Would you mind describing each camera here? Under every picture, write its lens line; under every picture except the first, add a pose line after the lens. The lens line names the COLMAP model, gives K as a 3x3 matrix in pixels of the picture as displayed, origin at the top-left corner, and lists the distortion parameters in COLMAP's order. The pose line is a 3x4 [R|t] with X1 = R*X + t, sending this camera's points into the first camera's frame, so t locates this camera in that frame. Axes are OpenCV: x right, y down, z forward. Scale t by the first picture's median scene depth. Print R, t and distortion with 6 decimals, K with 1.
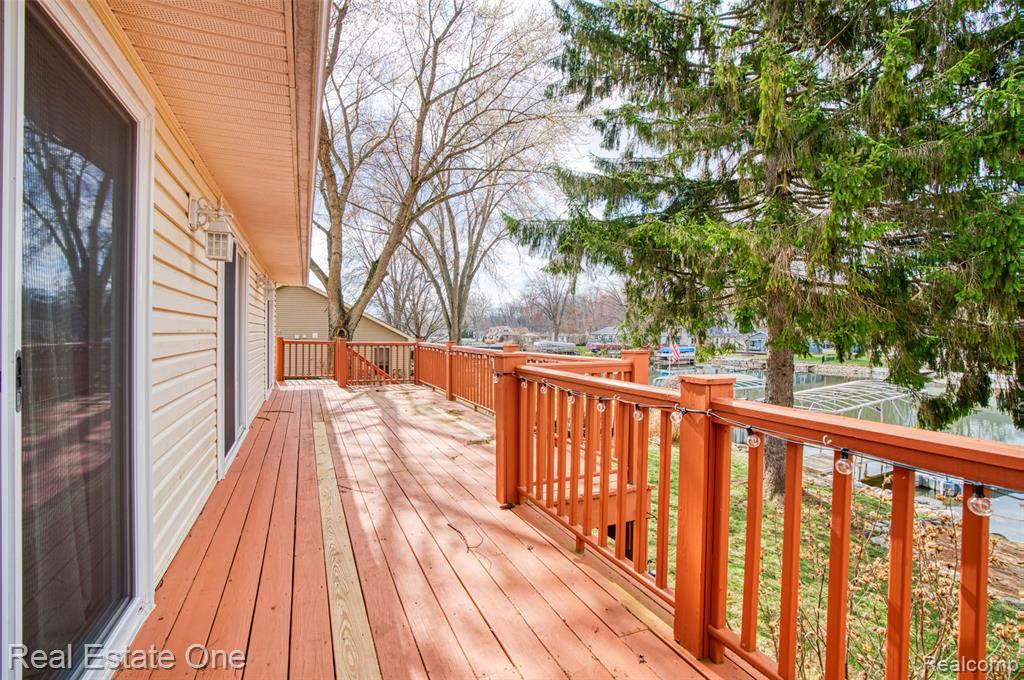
lens RADIAL K [[470.8, 0, 512.0], [0, 470.8, 340.0], [0, 0, 1]] dist [-0.063159, 0.023254]
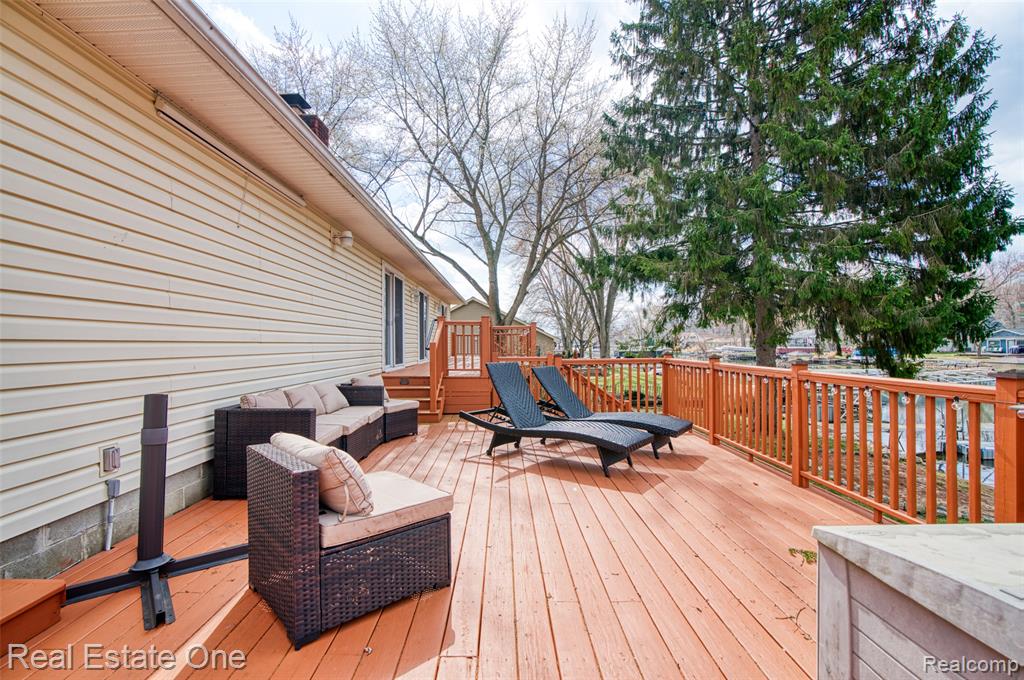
lens RADIAL K [[470.8, 0, 512.0], [0, 470.8, 340.0], [0, 0, 1]] dist [-0.063159, 0.023254]
pose [[0.918622, -0.013876, -0.394894, 0.275903], [0.006309, 0.999771, -0.020453, 0.037162], [0.395087, 0.016297, 0.918499, -0.371478]]
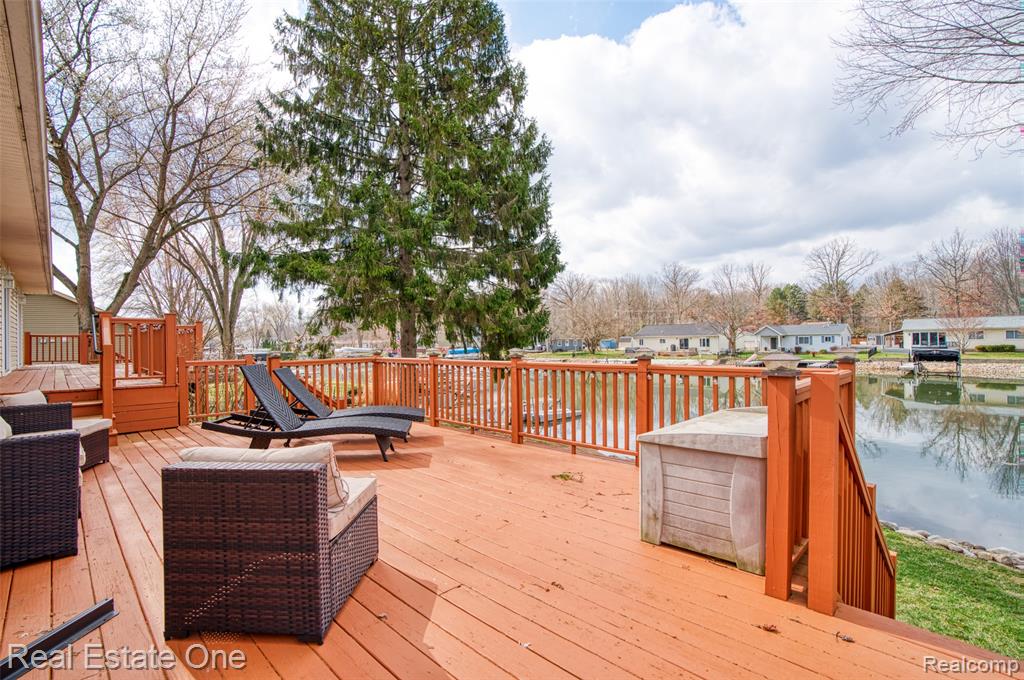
lens RADIAL K [[466.9, 0, 502.3], [0, 466.9, 342.5], [0, 0, 1]] dist [-0.061044, 0.023740]
pose [[0.934597, -0.018876, 0.355208, 0.188902], [0.022878, 0.999713, -0.007069, 0.037200], [-0.354973, 0.014733, 0.934761, -0.410022]]
